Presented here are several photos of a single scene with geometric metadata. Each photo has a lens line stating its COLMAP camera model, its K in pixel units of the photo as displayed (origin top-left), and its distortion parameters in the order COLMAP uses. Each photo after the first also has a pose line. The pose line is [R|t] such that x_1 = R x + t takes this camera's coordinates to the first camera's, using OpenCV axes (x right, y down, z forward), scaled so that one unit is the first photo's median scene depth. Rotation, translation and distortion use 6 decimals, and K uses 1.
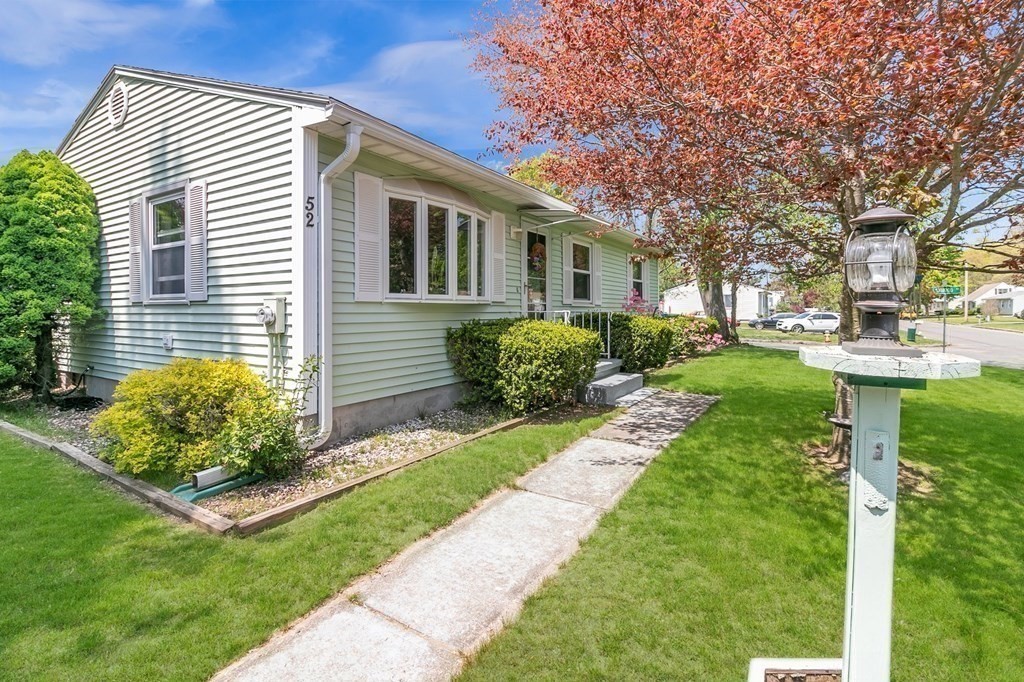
lens RADIAL K [[480.7, 0, 511.2], [0, 480.7, 308.6], [0, 0, 1]] dist [-0.000540, 0.000165]
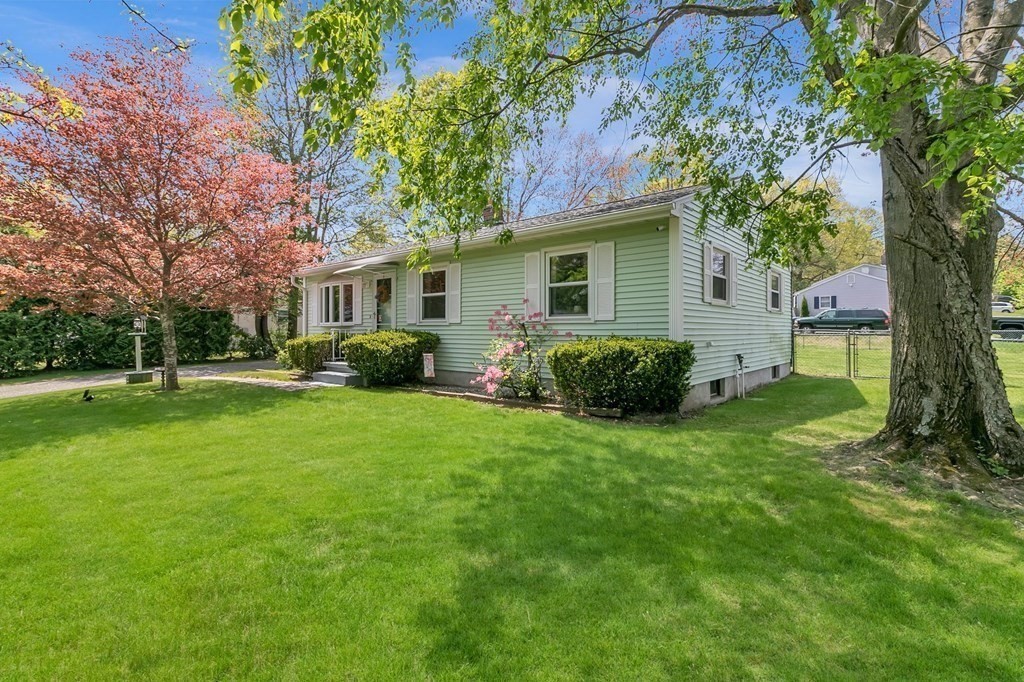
lens RADIAL K [[476.0, 0, 509.9], [0, 476.0, 322.5], [0, 0, 1]] dist [0.004406, 0.000270]
pose [[-0.150559, -0.022040, -0.988355, 2.166439], [-0.000445, 0.999753, -0.022227, 0.023547], [0.988601, -0.002907, -0.150531, 2.356180]]
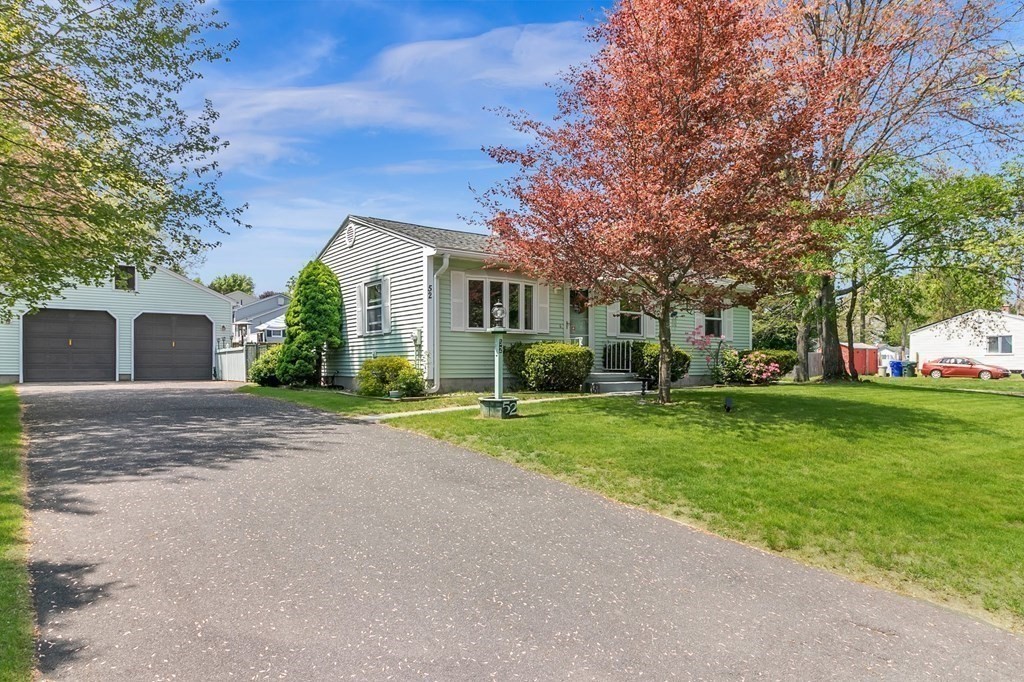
lens RADIAL K [[641.7, 0, 514.8], [0, 641.7, 371.9], [0, 0, 1]] dist [0.000627, 0.000014]
pose [[0.934900, 0.001483, -0.354909, 0.841264], [0.001556, 0.999965, 0.008278, 0.126893], [0.354909, -0.008291, 0.934864, -1.387334]]
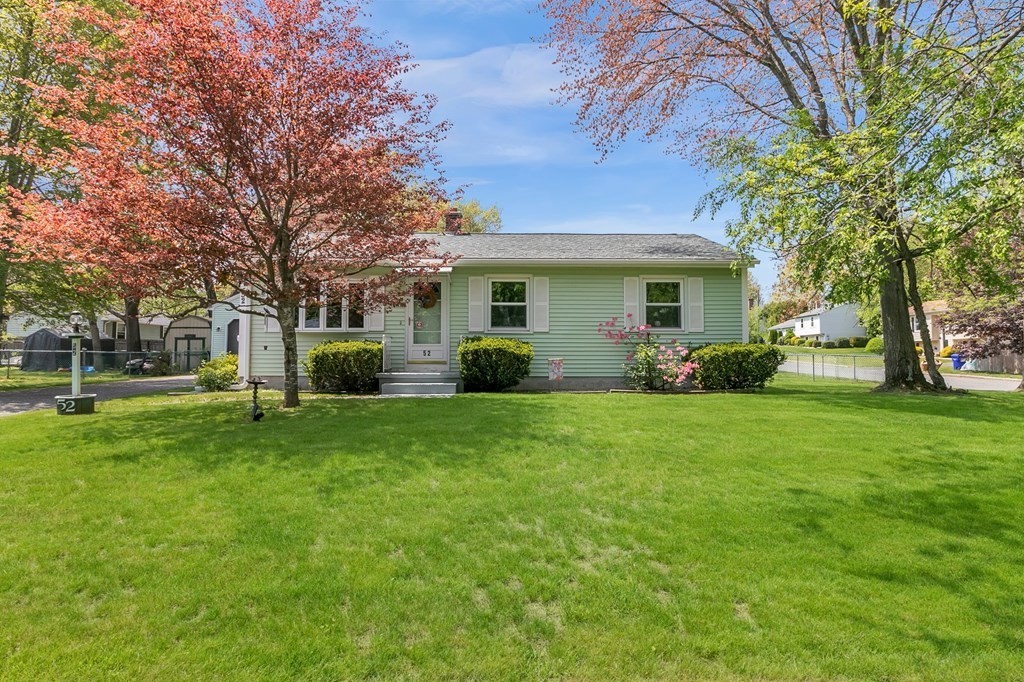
lens RADIAL K [[530.4, 0, 512.0], [0, 530.4, 341.0], [0, 0, 1]] dist [0.000228, -0.000045]
pose [[0.560826, -0.043551, -0.826787, 2.133640], [0.000839, 0.998645, -0.052034, 0.140915], [0.827933, 0.028489, 0.560103, 0.486073]]
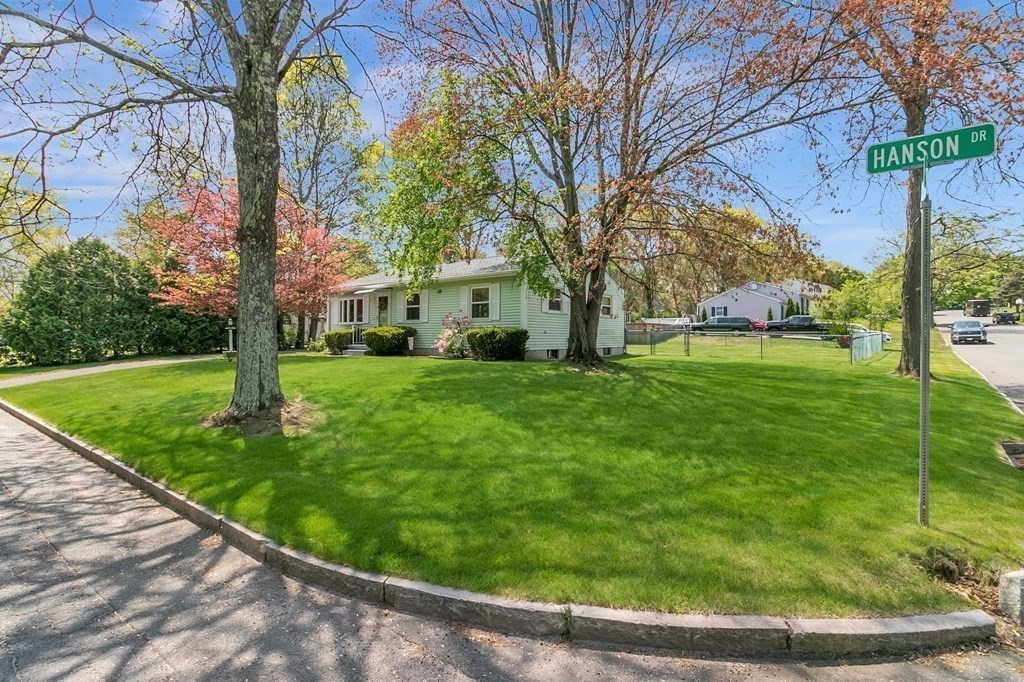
lens RADIAL K [[476.0, 0, 509.9], [0, 476.0, 322.5], [0, 0, 1]] dist [0.004406, 0.000270]
pose [[-0.087016, -0.035457, -0.995576, 3.768631], [-0.004181, 0.999371, -0.035226, 0.108434], [0.996198, 0.001098, -0.087109, 2.787379]]
